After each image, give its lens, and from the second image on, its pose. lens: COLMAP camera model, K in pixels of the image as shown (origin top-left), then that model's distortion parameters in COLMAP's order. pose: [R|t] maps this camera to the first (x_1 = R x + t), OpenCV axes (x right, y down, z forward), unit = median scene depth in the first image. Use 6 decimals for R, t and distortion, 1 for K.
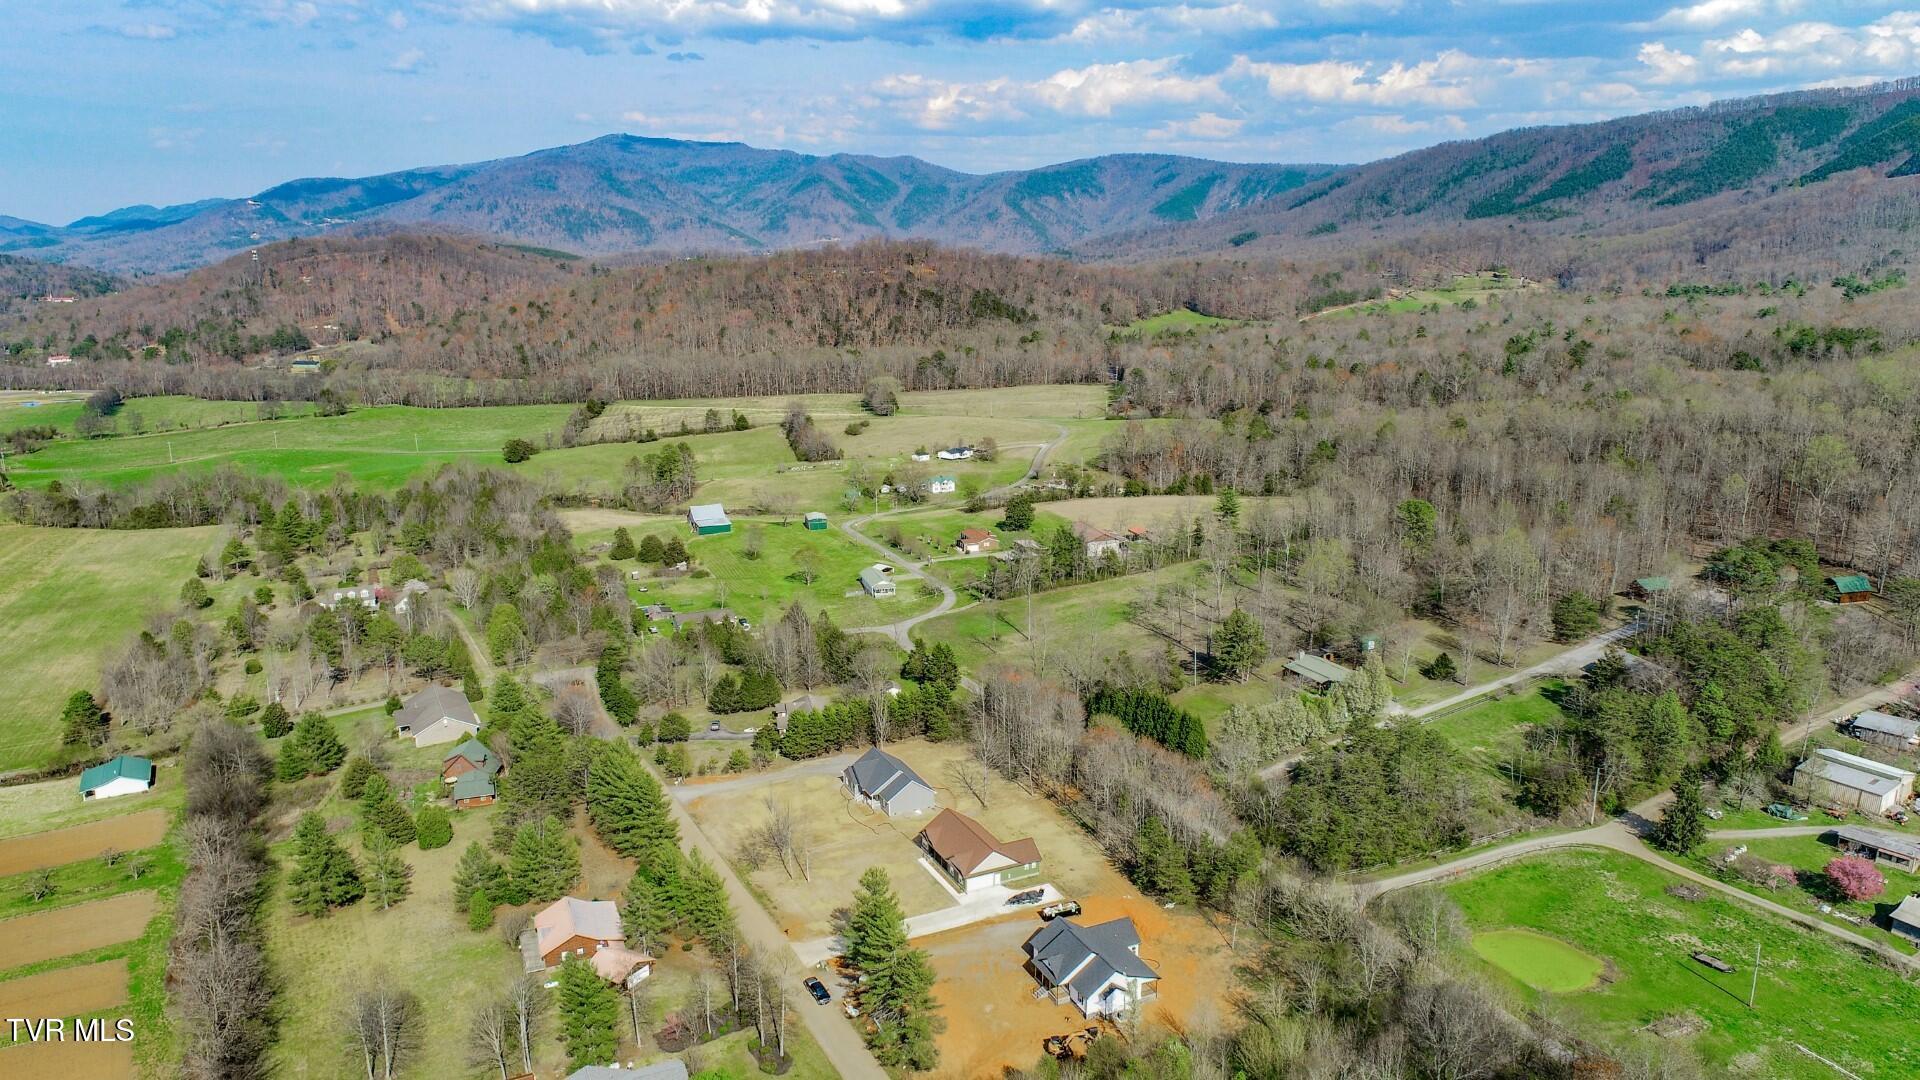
lens RADIAL K [[1304.8, 0, 960.0], [0, 1304.8, 540.0], [0, 0, 1]] dist [-0.010896, 0.007288]
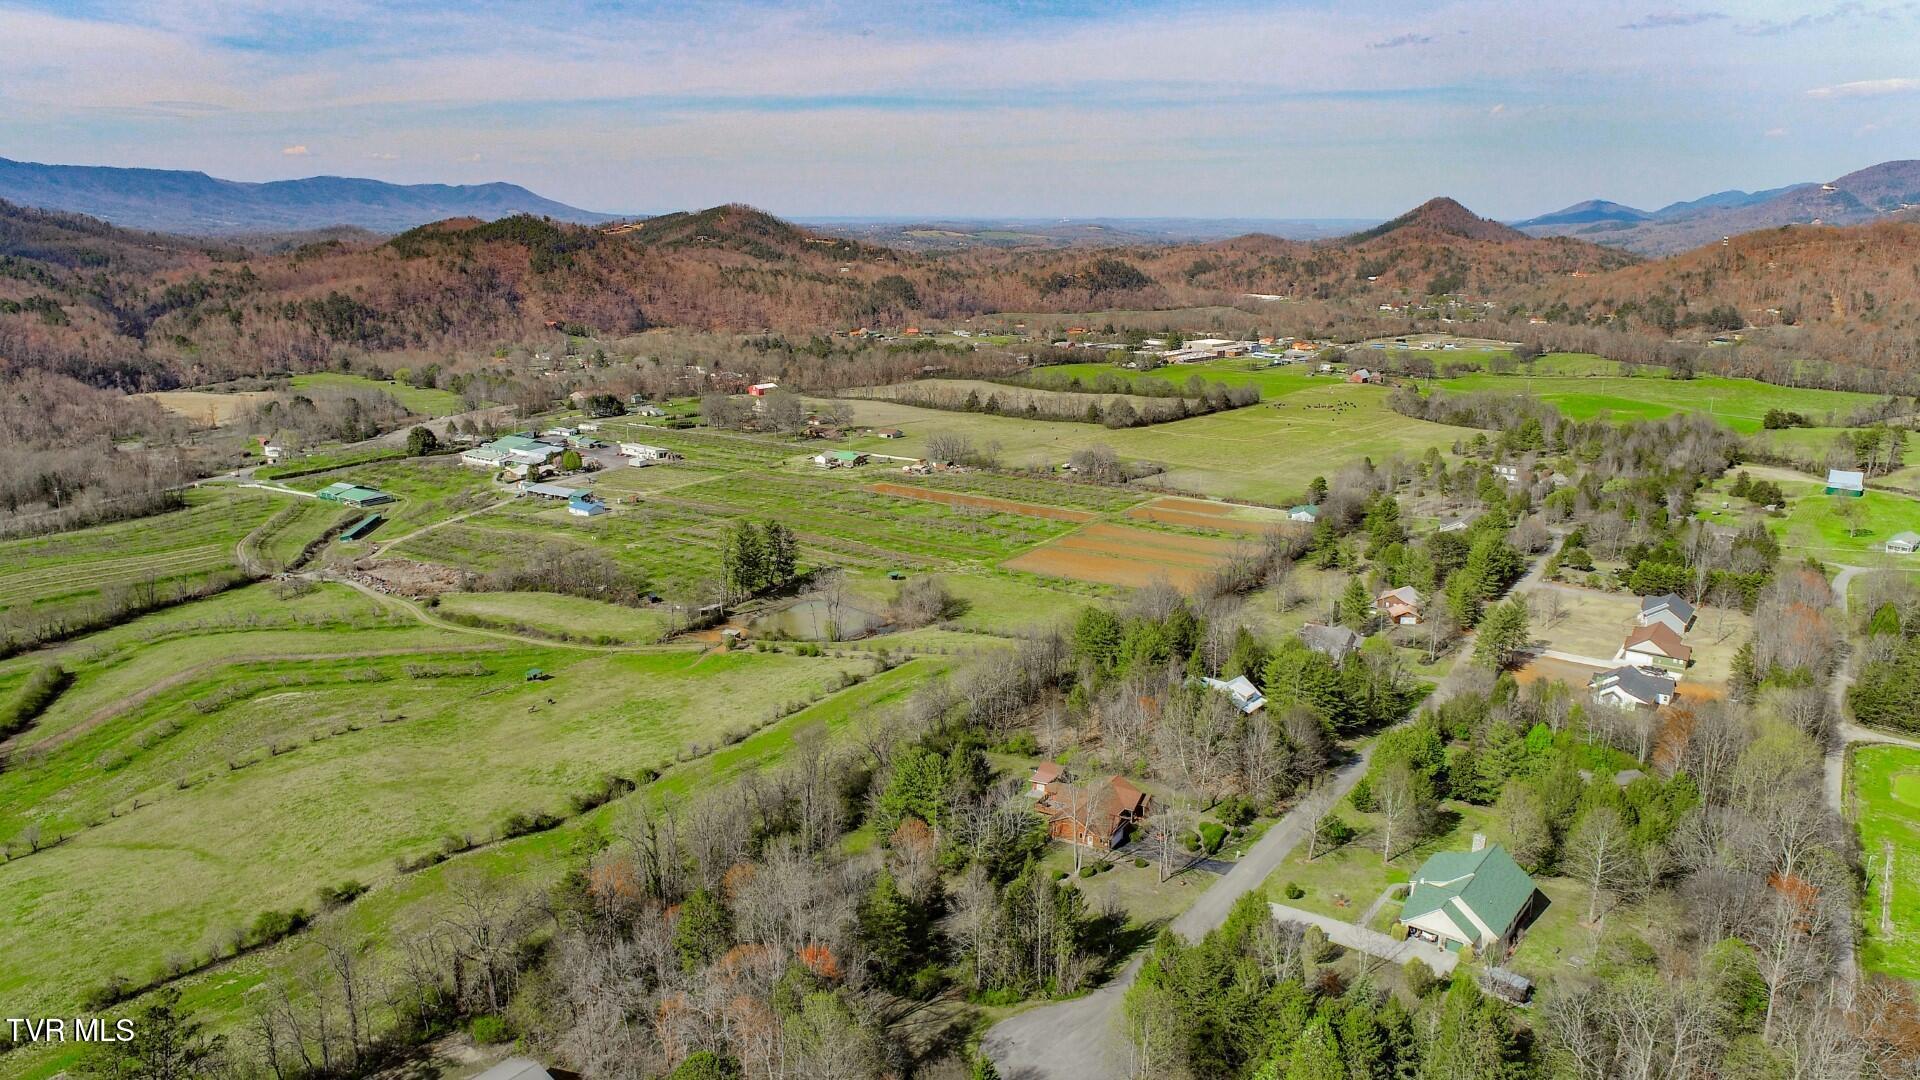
lens RADIAL K [[1304.8, 0, 960.0], [0, 1304.8, 540.0], [0, 0, 1]] dist [-0.010896, 0.007288]
pose [[0.472909, 0.216630, -0.854066, 0.169968], [-0.206936, 0.969500, 0.131326, 0.017061], [0.856466, 0.114632, 0.503314, -0.086495]]
